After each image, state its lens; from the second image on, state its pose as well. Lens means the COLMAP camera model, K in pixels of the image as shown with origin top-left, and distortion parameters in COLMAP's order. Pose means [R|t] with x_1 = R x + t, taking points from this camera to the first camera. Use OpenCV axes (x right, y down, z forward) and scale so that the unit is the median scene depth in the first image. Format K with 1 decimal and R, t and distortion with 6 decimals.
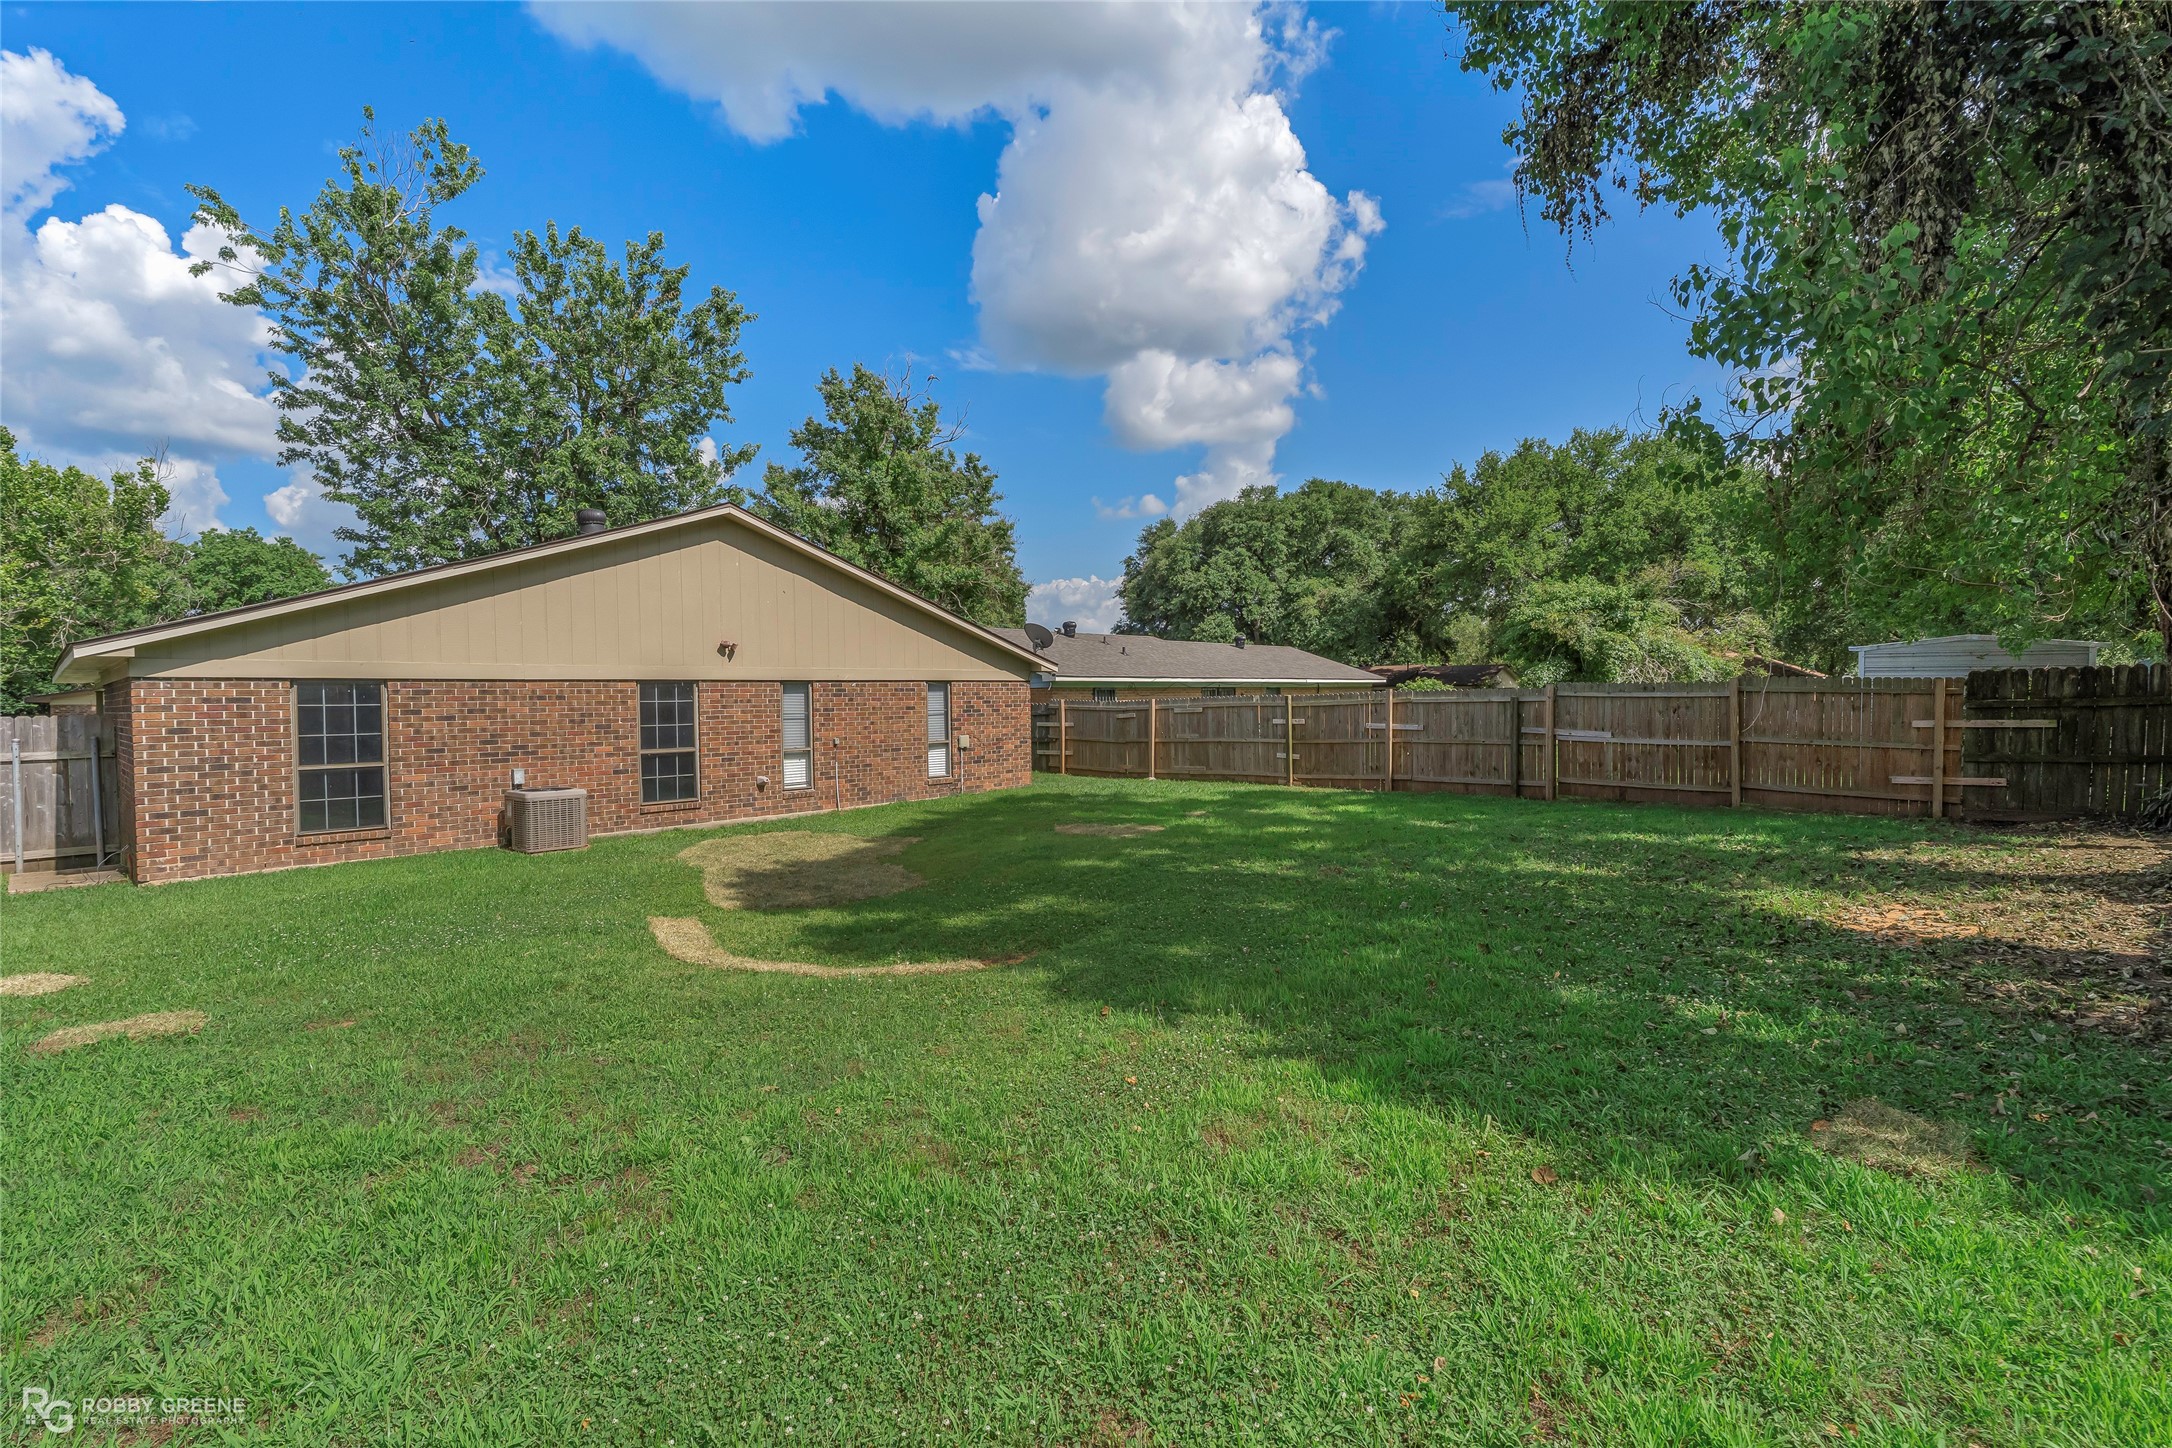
lens RADIAL K [[993.9, 0, 1103.0], [0, 993.9, 725.8], [0, 0, 1]] dist [-0.003943, -0.000173]
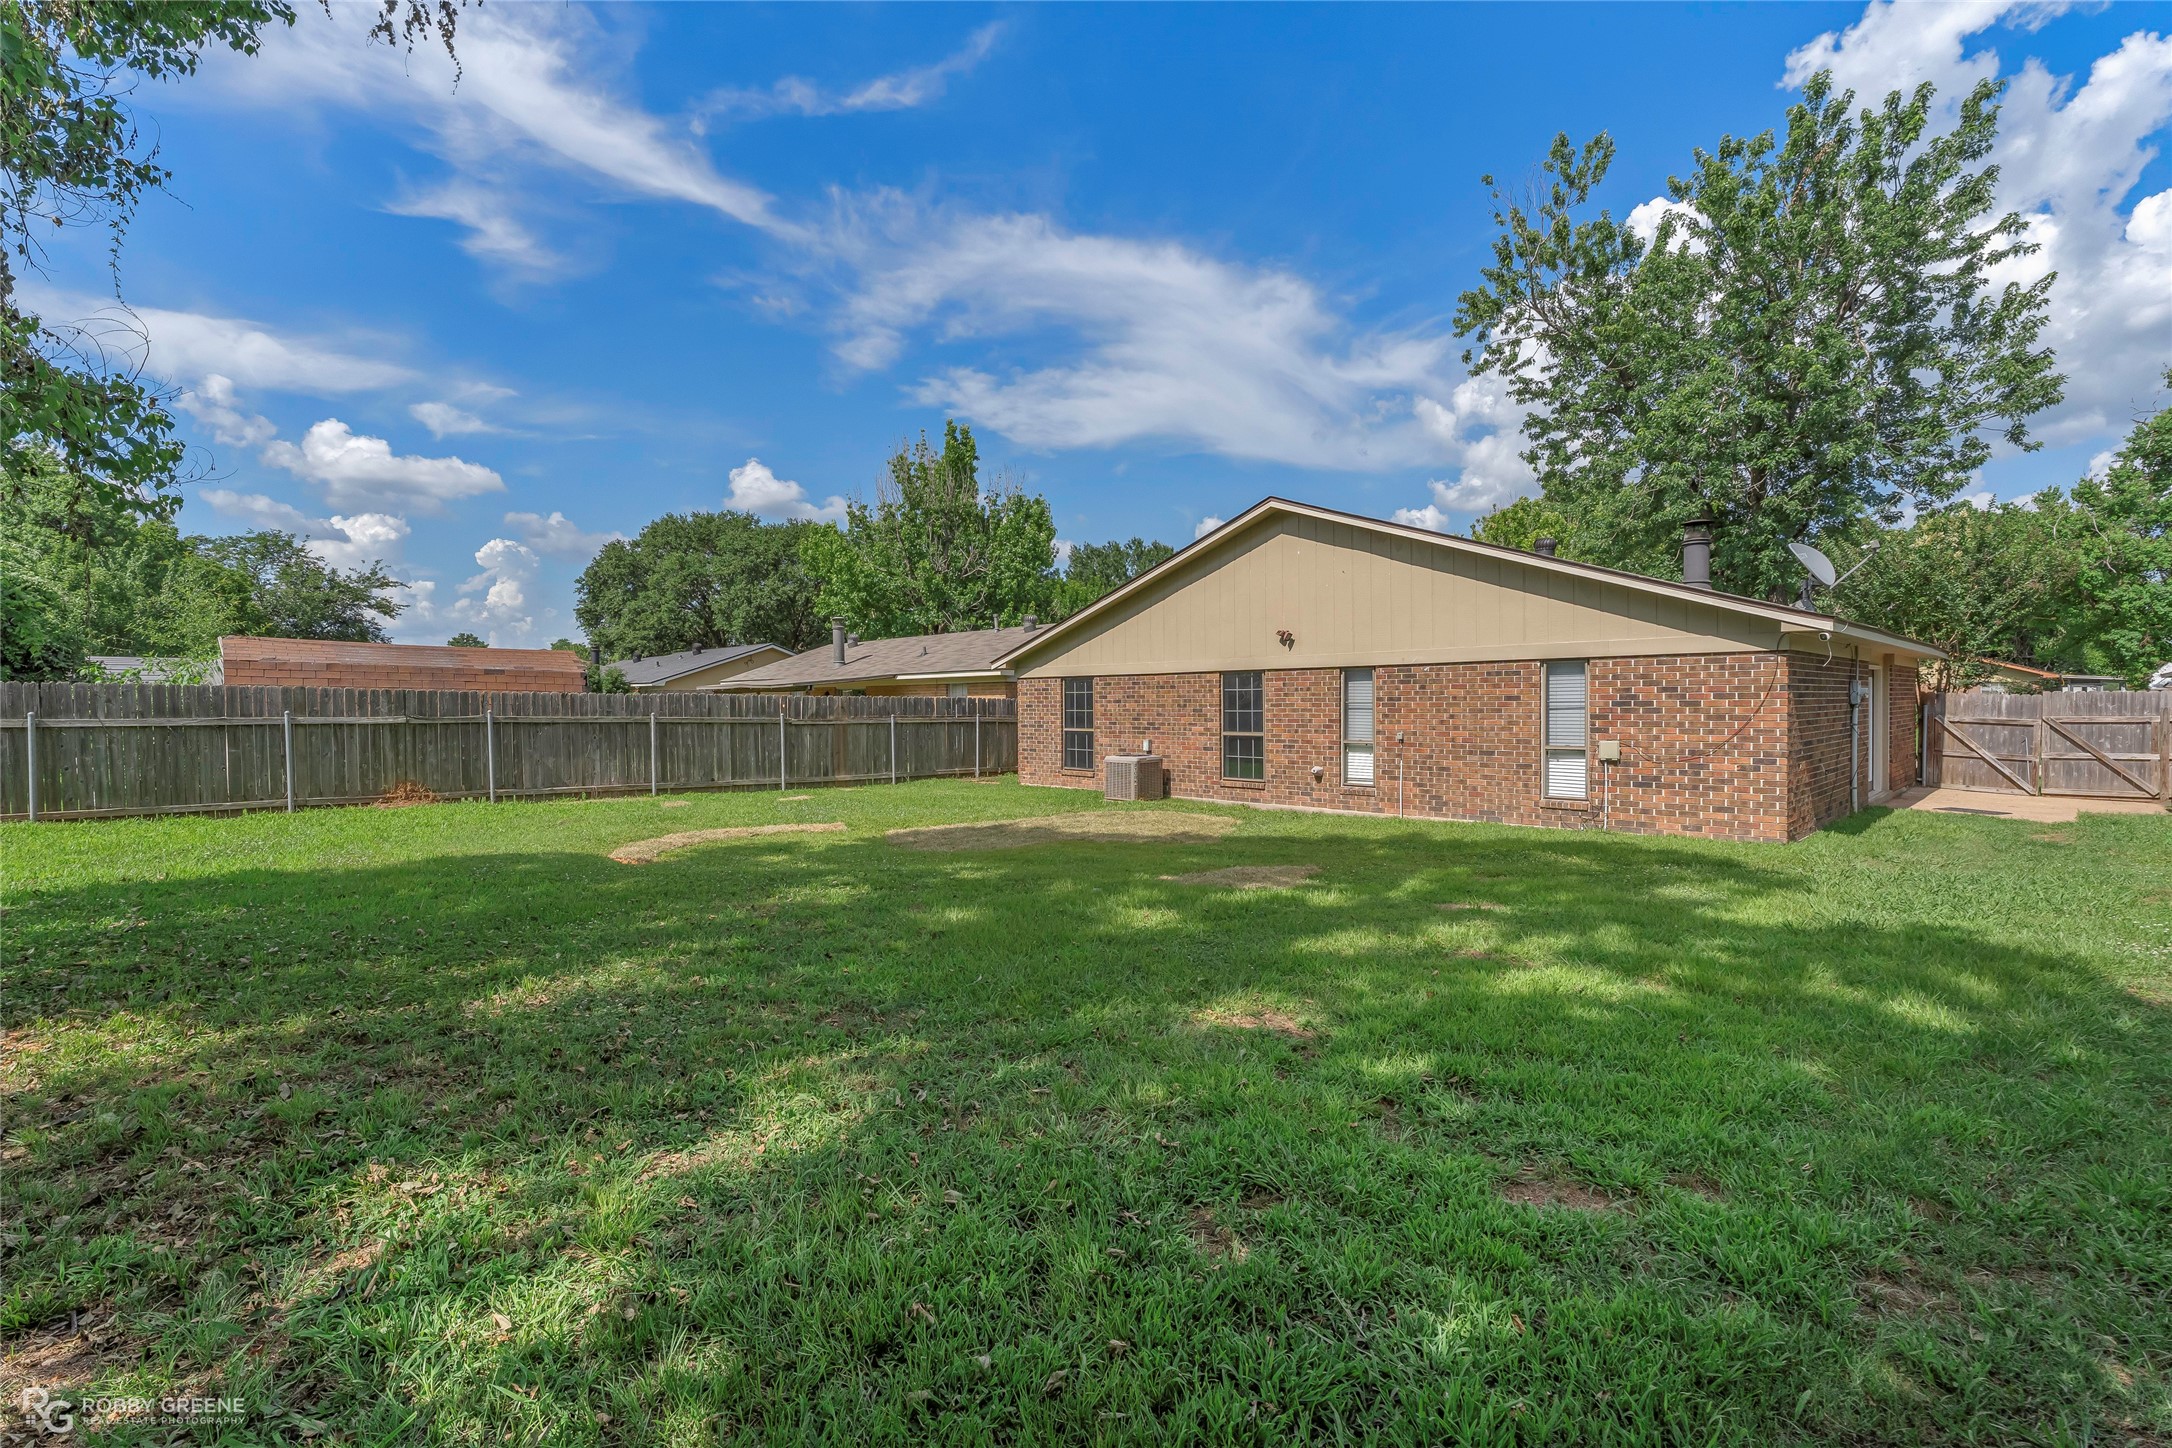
lens RADIAL K [[993.9, 0, 1103.0], [0, 993.9, 725.8], [0, 0, 1]] dist [-0.003943, -0.000173]
pose [[-0.074658, 0.040215, -0.996398, 0.649166], [-0.018333, 0.998962, 0.041692, -0.026033], [0.997041, 0.021379, -0.073843, 0.875652]]
